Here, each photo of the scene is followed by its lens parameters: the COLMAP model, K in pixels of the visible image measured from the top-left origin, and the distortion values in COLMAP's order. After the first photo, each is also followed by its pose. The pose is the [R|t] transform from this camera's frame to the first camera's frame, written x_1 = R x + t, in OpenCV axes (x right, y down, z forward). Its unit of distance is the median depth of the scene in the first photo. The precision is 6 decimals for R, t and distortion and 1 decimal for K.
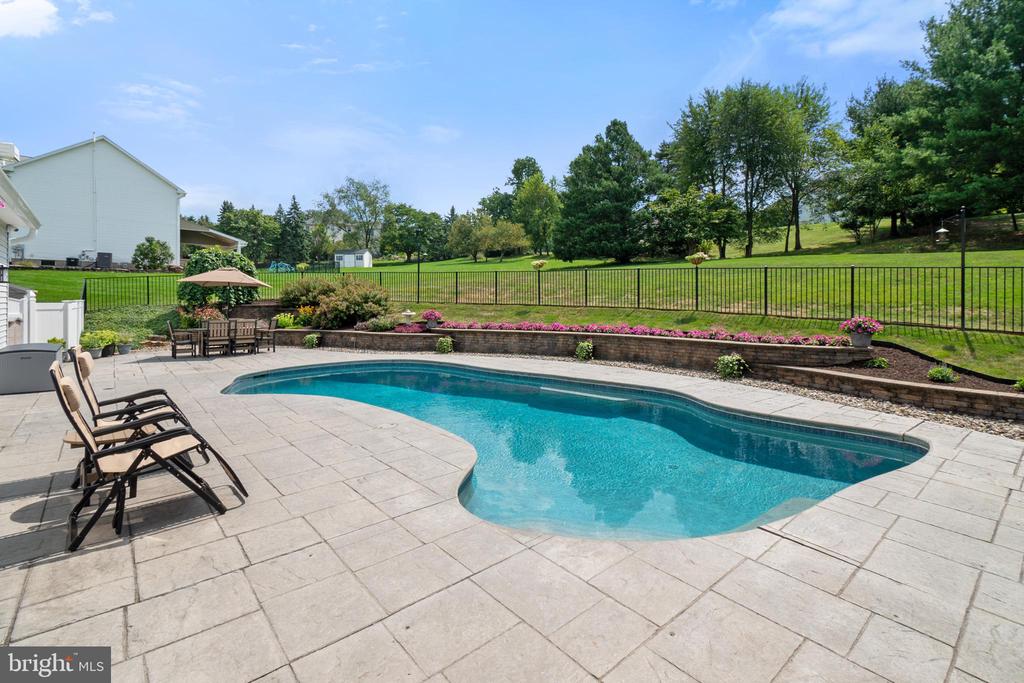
lens RADIAL K [[467.0, 0, 516.1], [0, 467.0, 301.1], [0, 0, 1]] dist [-0.000022, 0.000052]
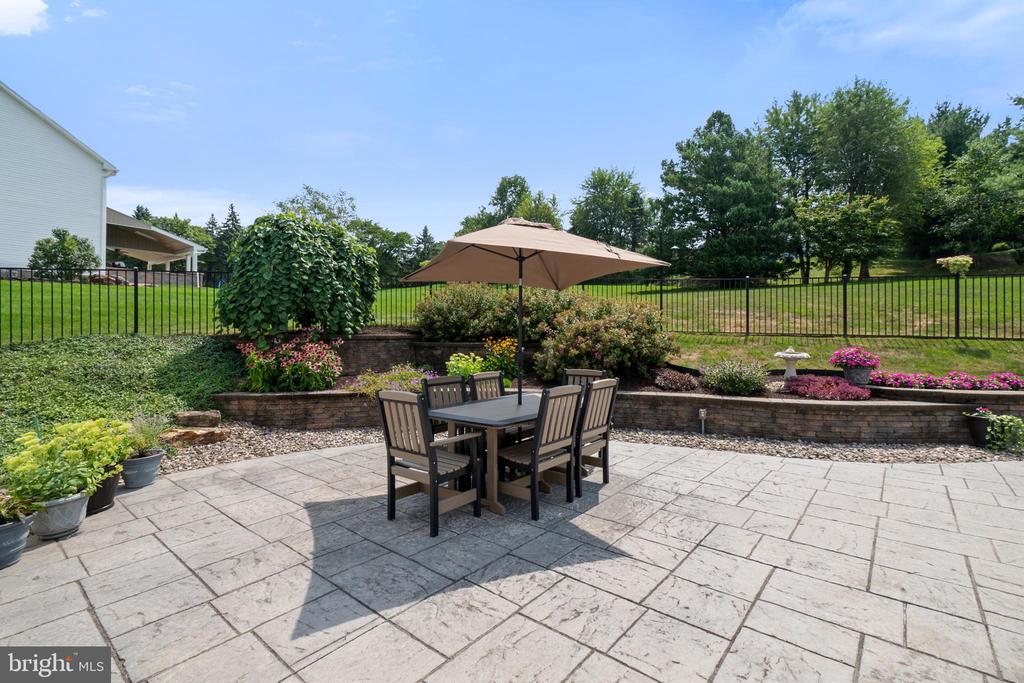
lens RADIAL K [[462.1, 0, 514.5], [0, 462.1, 315.3], [0, 0, 1]] dist [-0.000014, -0.000346]
pose [[0.985886, 0.010856, 0.167066, -0.128307], [-0.004152, 0.999174, -0.040427, -0.000237], [-0.167367, 0.039162, 0.985117, 0.132382]]
